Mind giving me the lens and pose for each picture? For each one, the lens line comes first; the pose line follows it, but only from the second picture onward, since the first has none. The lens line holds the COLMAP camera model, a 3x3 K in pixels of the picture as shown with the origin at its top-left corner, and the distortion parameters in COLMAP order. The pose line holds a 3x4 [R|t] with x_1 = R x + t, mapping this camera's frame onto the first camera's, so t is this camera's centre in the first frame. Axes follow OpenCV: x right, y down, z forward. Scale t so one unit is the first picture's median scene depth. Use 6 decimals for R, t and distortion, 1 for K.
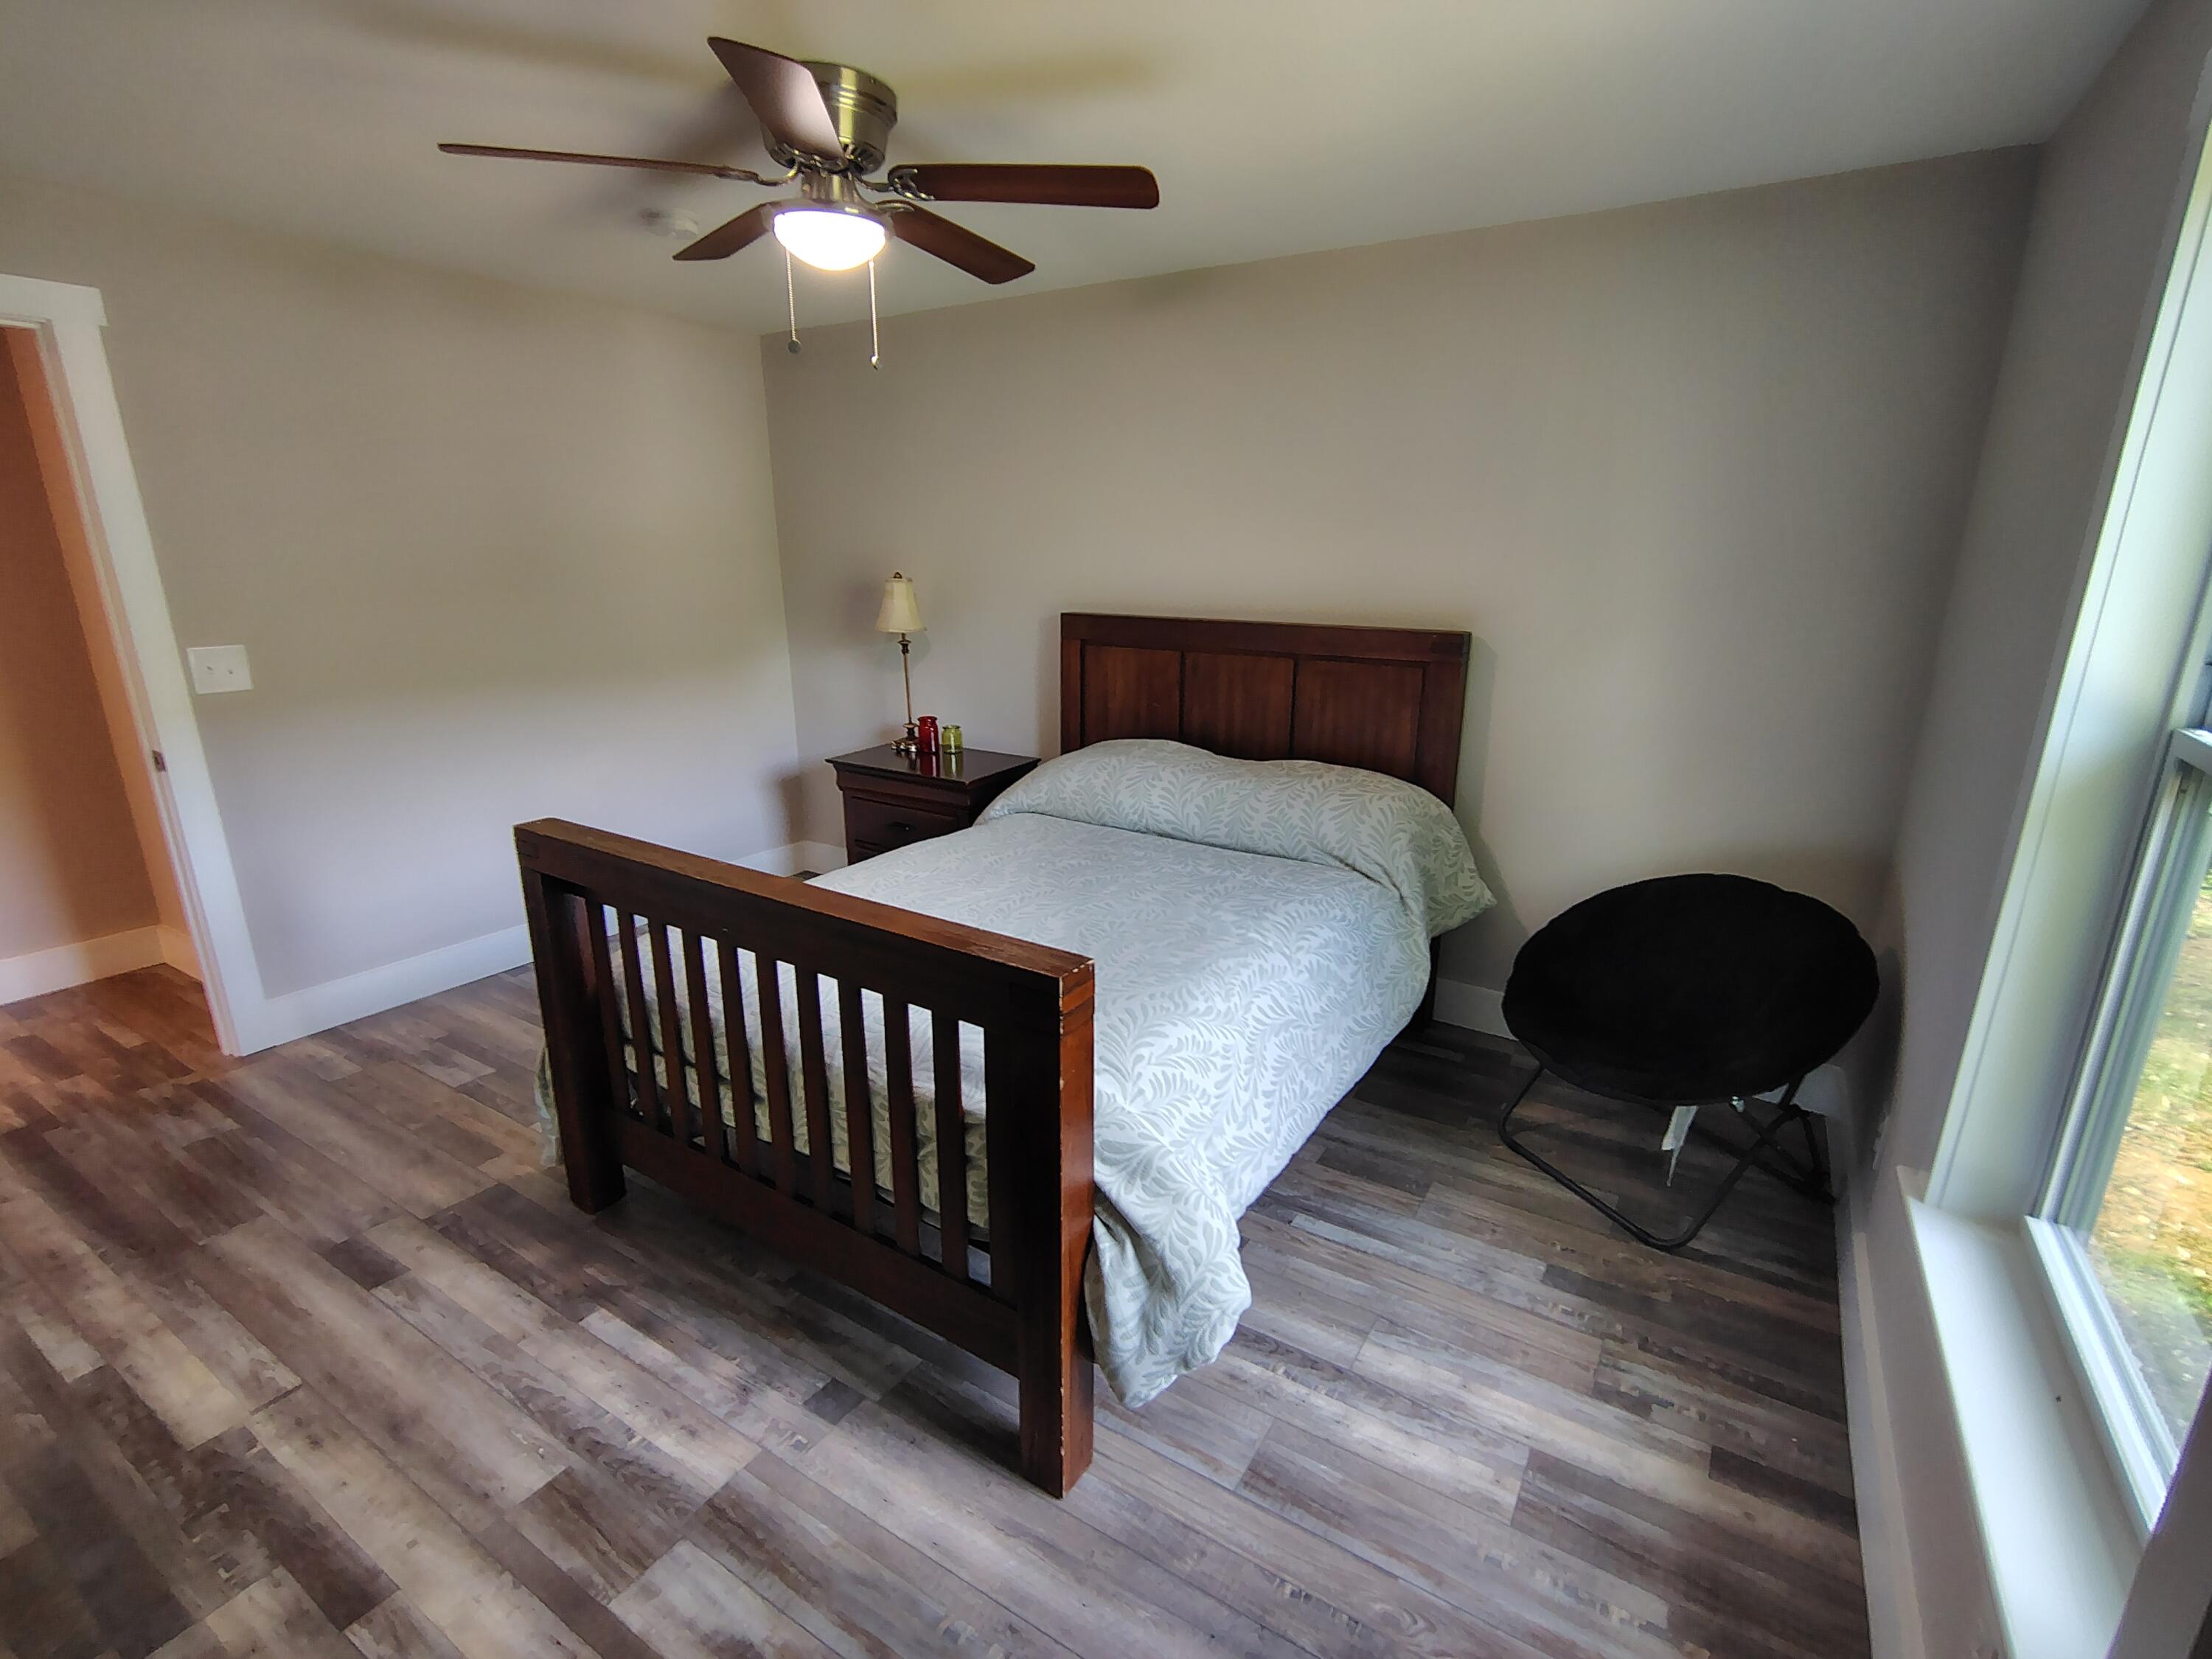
lens RADIAL K [[1034.9, 0, 1104.9], [0, 1034.9, 837.8], [0, 0, 1]] dist [-0.008179, 0.007370]
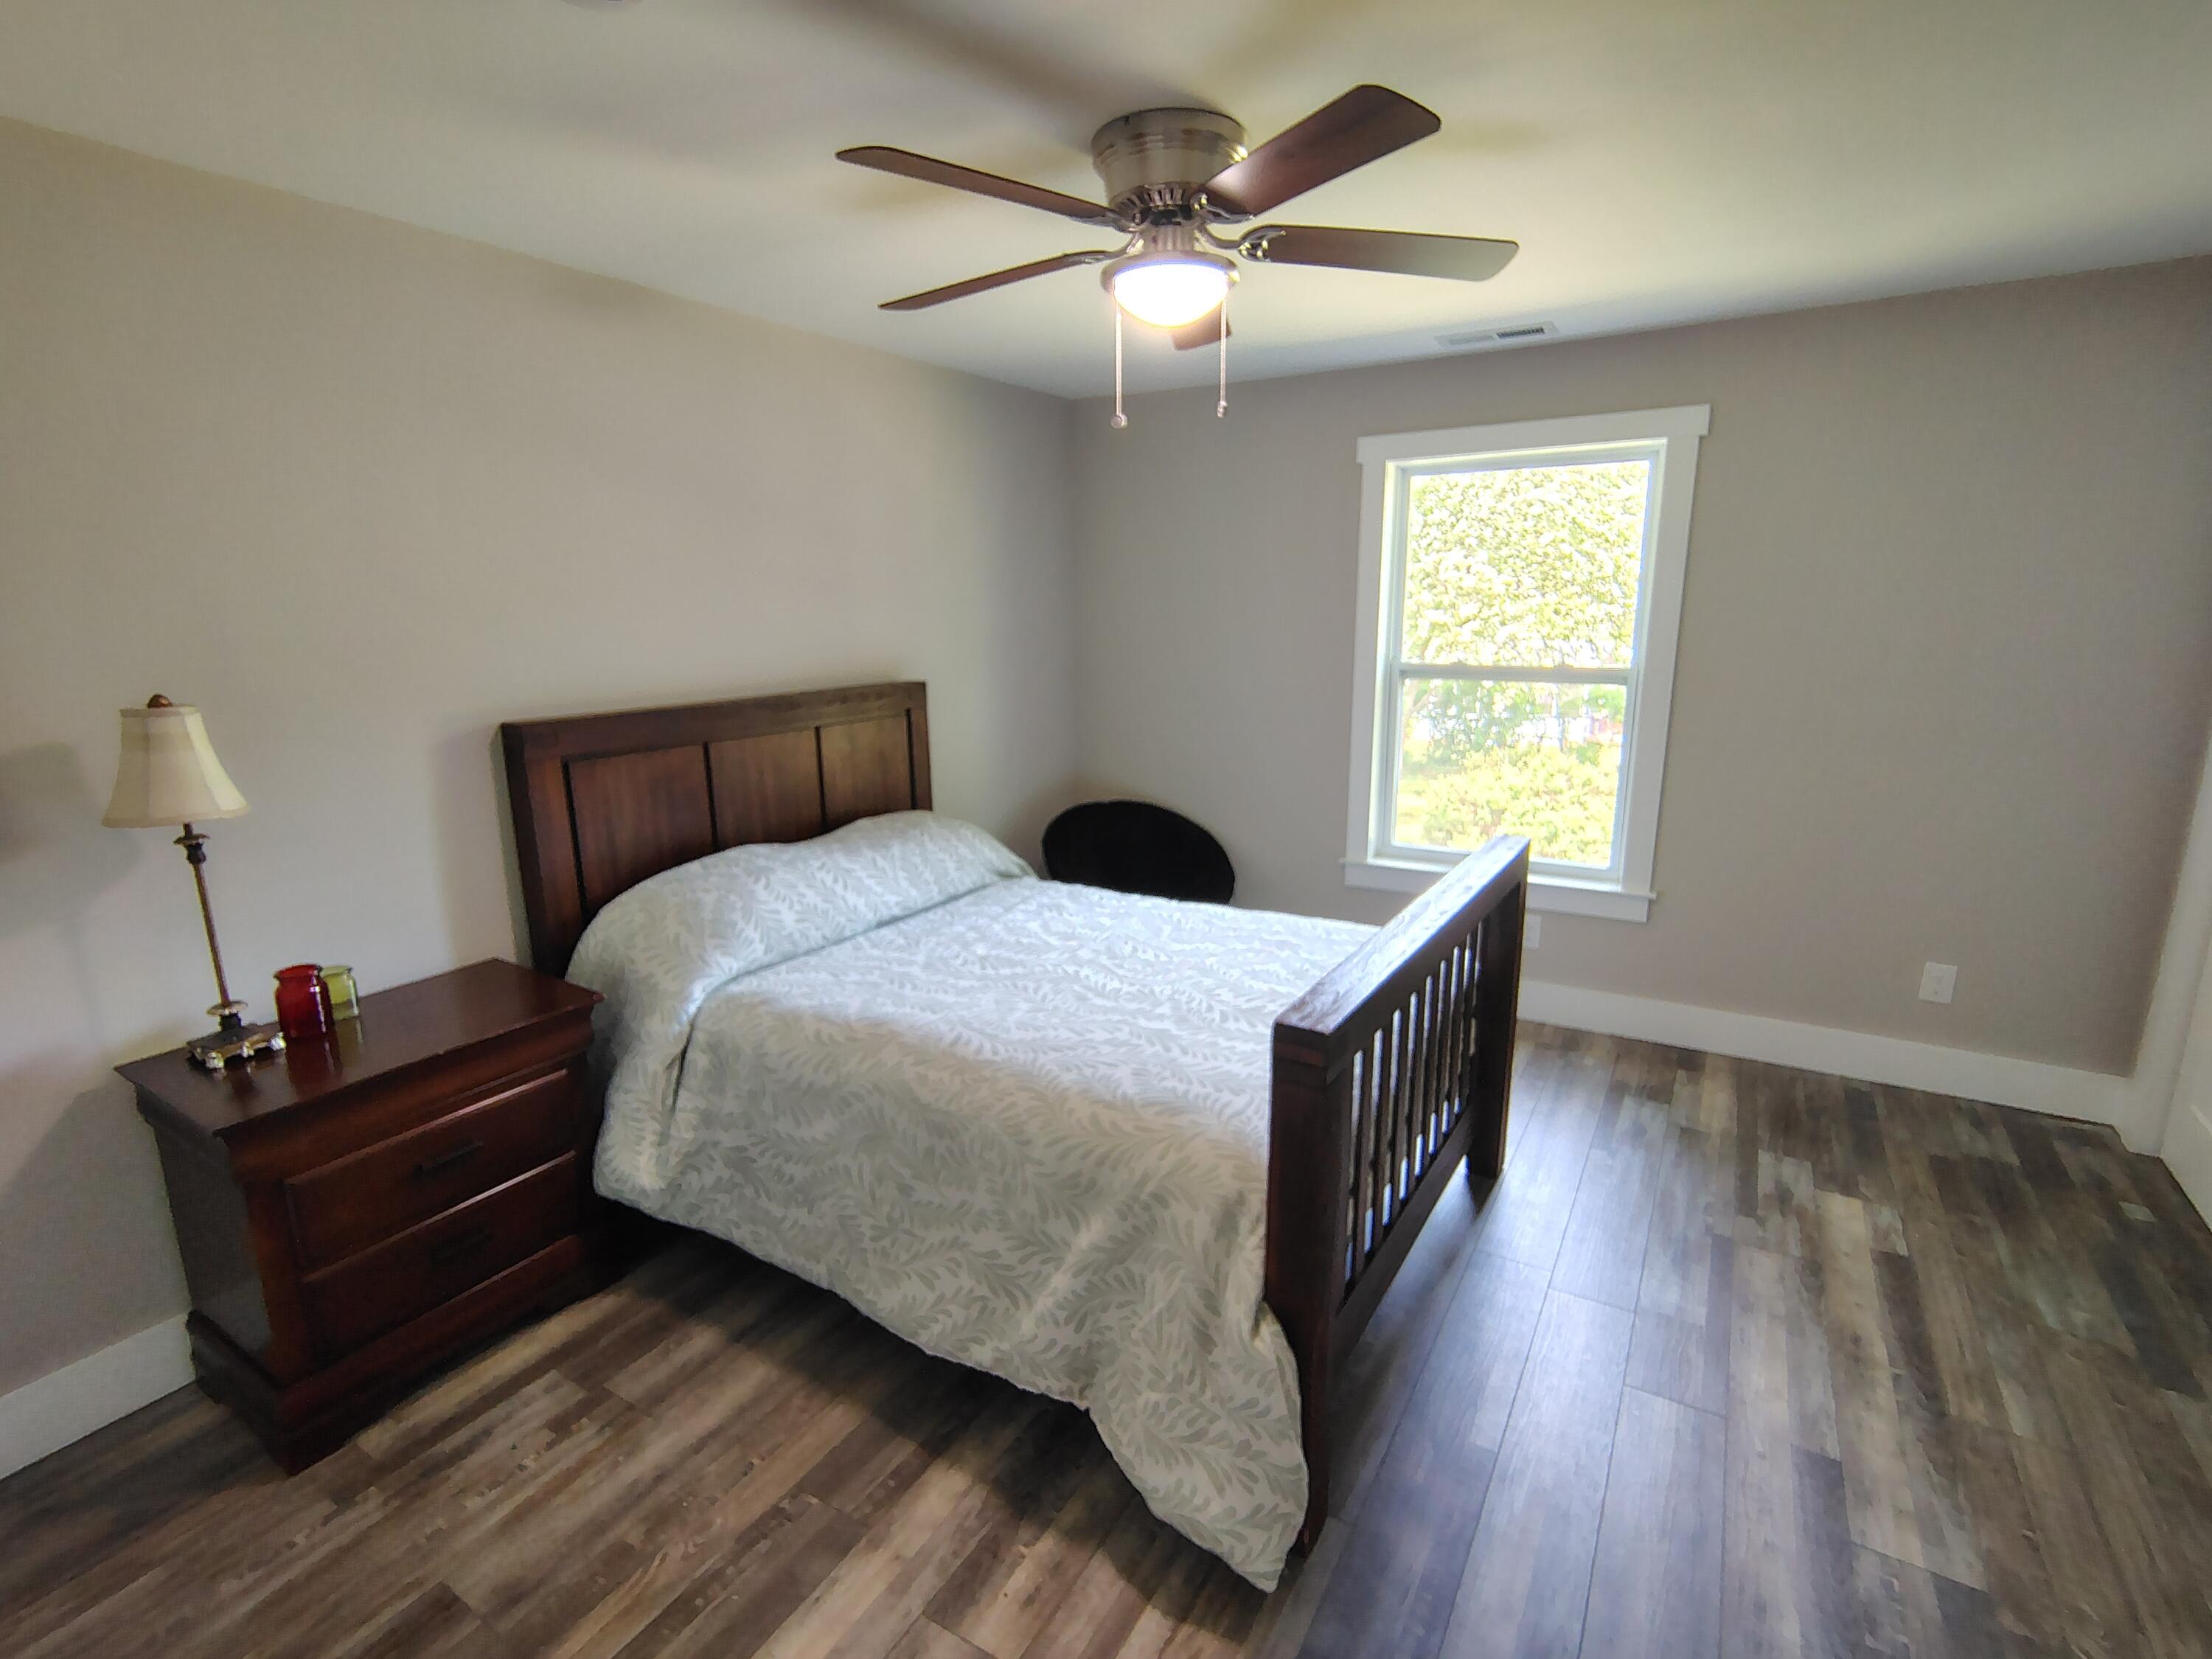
lens RADIAL K [[1034.9, 0, 1104.9], [0, 1034.9, 837.8], [0, 0, 1]] dist [-0.008179, 0.007370]
pose [[0.002176, -0.234453, 0.972125, -0.832011], [0.286371, 0.931559, 0.224028, -0.226463], [-0.958116, 0.277901, 0.069168, 0.728461]]
